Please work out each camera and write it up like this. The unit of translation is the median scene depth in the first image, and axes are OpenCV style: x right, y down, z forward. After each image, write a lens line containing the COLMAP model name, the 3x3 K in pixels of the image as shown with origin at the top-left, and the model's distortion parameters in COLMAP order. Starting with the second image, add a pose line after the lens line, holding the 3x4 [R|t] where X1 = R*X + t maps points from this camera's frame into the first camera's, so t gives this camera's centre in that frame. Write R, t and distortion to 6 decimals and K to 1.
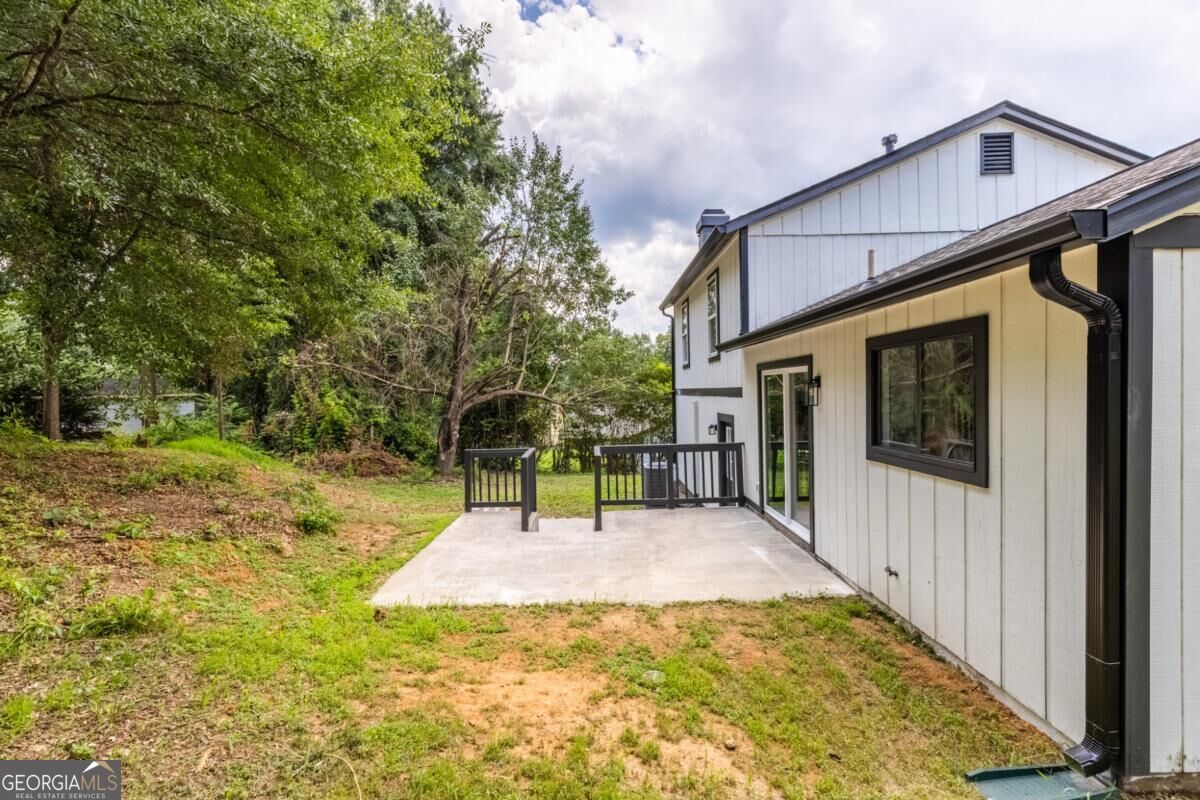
lens RADIAL K [[536.4, 0, 589.9], [0, 536.4, 403.1], [0, 0, 1]] dist [0.002893, -0.000233]
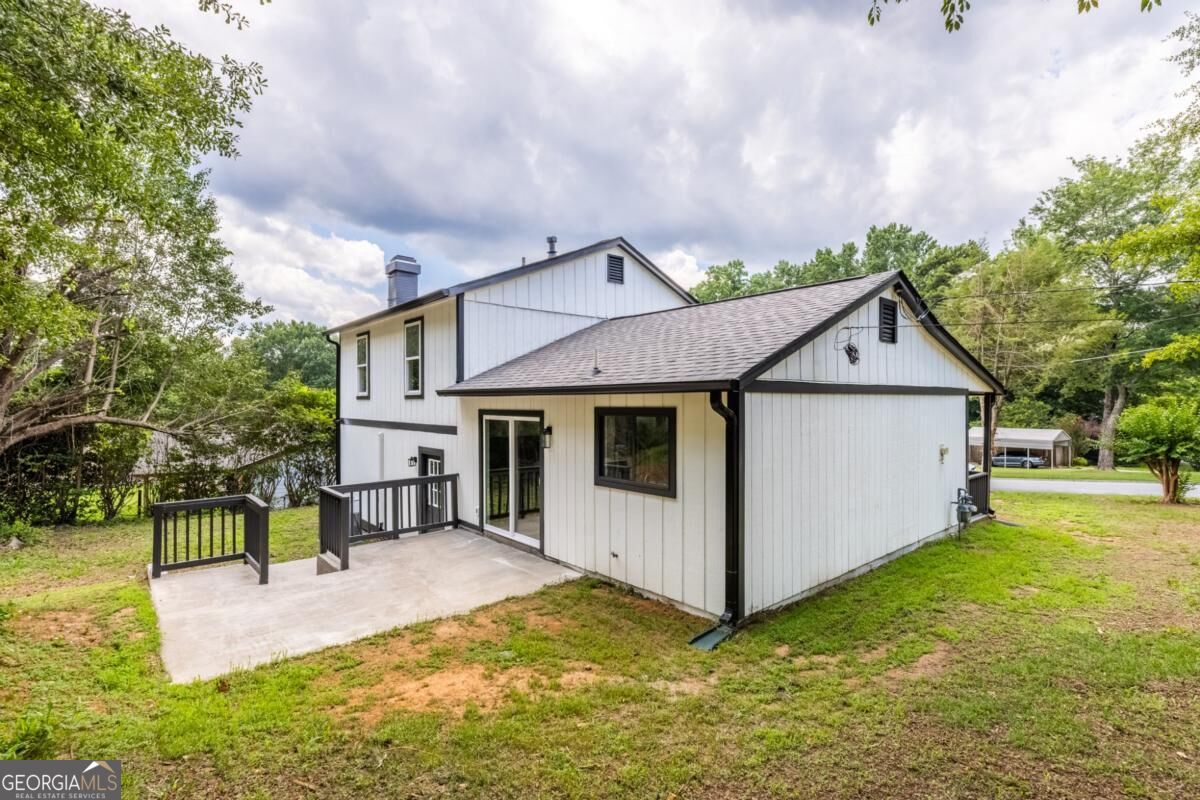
lens RADIAL K [[557.9, 0, 584.1], [0, 557.9, 403.9], [0, 0, 1]] dist [0.001224, 0.000228]
pose [[0.760834, 0.014528, 0.648784, -0.510619], [0.001609, 0.999704, -0.024273, -0.083426], [-0.648944, 0.019511, 0.760586, -0.191458]]
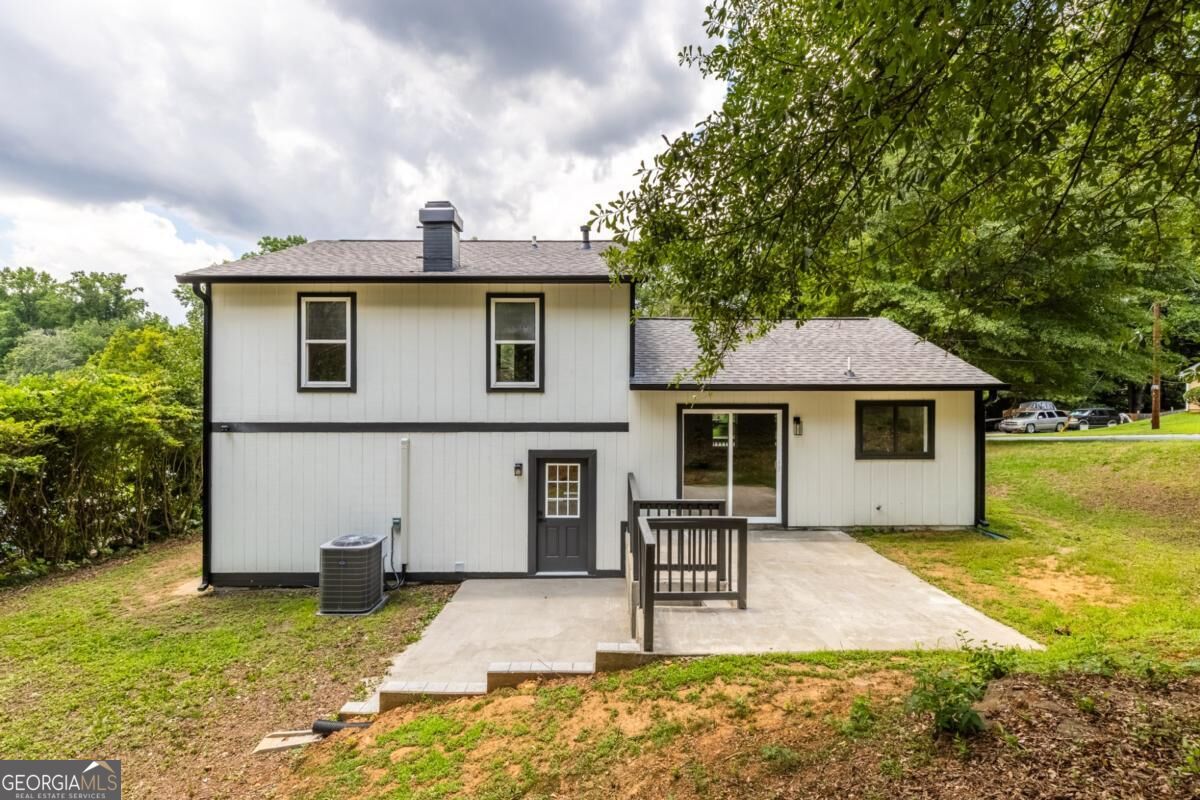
lens RADIAL K [[543.9, 0, 604.6], [0, 543.9, 396.6], [0, 0, 1]] dist [0.000408, -0.000213]
pose [[-0.027782, 0.028514, 0.999207, -1.422835], [0.019107, 0.999426, -0.027989, -0.089284], [-0.999431, 0.018315, -0.028310, 1.859158]]
